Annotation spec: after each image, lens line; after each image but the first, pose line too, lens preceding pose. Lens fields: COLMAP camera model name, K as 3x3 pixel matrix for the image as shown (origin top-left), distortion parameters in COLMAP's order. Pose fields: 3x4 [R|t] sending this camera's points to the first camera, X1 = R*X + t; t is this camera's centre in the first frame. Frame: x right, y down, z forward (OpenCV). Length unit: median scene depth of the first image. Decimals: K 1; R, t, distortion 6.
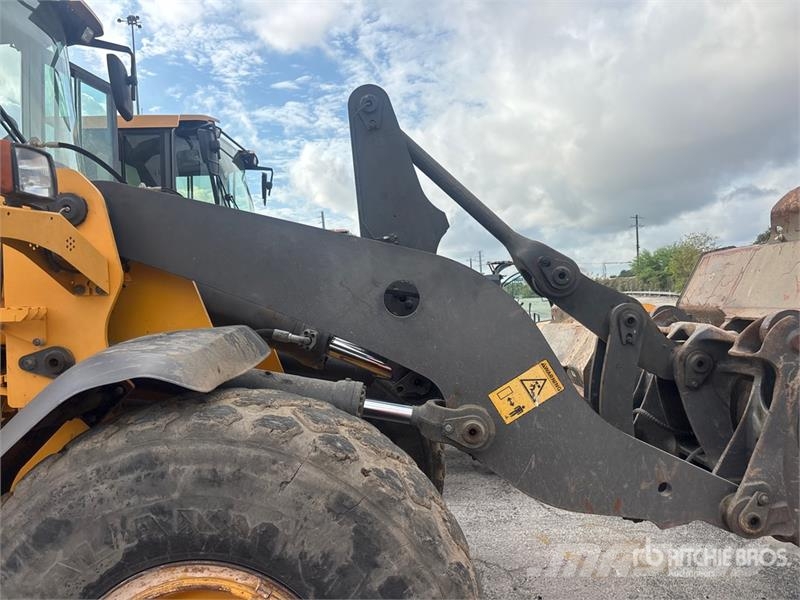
lens RADIAL K [[604.9, 0, 399.9], [0, 604.9, 302.0], [0, 0, 1]] dist [0.070334, -0.090023]
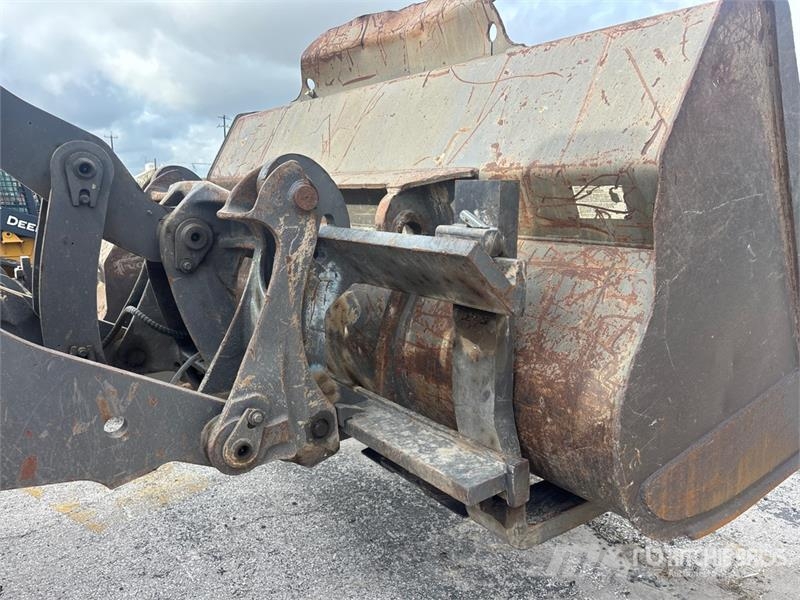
lens RADIAL K [[600.7, 0, 408.3], [0, 600.7, 293.1], [0, 0, 1]] dist [0.028464, -0.005465]
pose [[0.793061, -0.055389, 0.606619, 0.285524], [-0.031122, 0.990872, 0.131161, 0.072774], [-0.608347, -0.122898, 0.784098, 0.324685]]
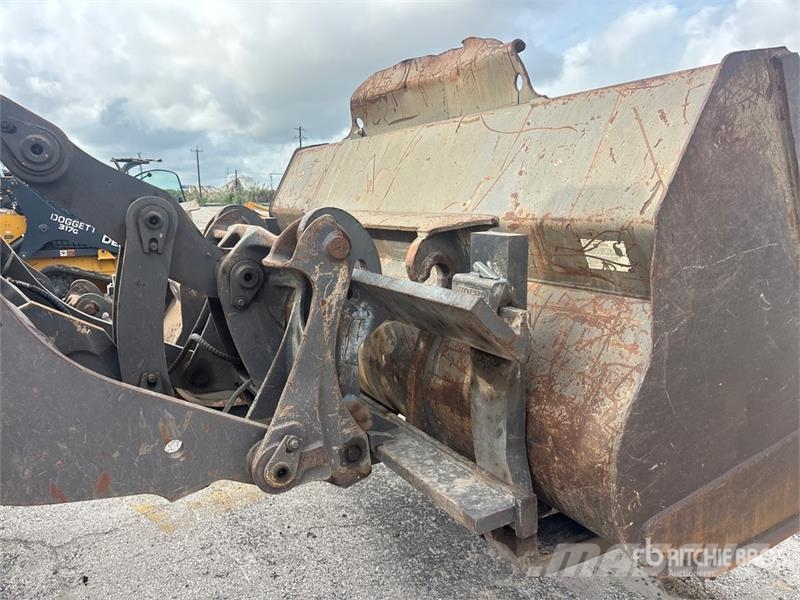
lens RADIAL K [[604.9, 0, 399.9], [0, 604.9, 302.0], [0, 0, 1]] dist [0.070334, -0.090023]
pose [[0.867329, -0.052811, 0.494926, 0.297825], [-0.019401, 0.990012, 0.139639, 0.021823], [-0.497357, -0.130715, 0.857642, 0.245550]]
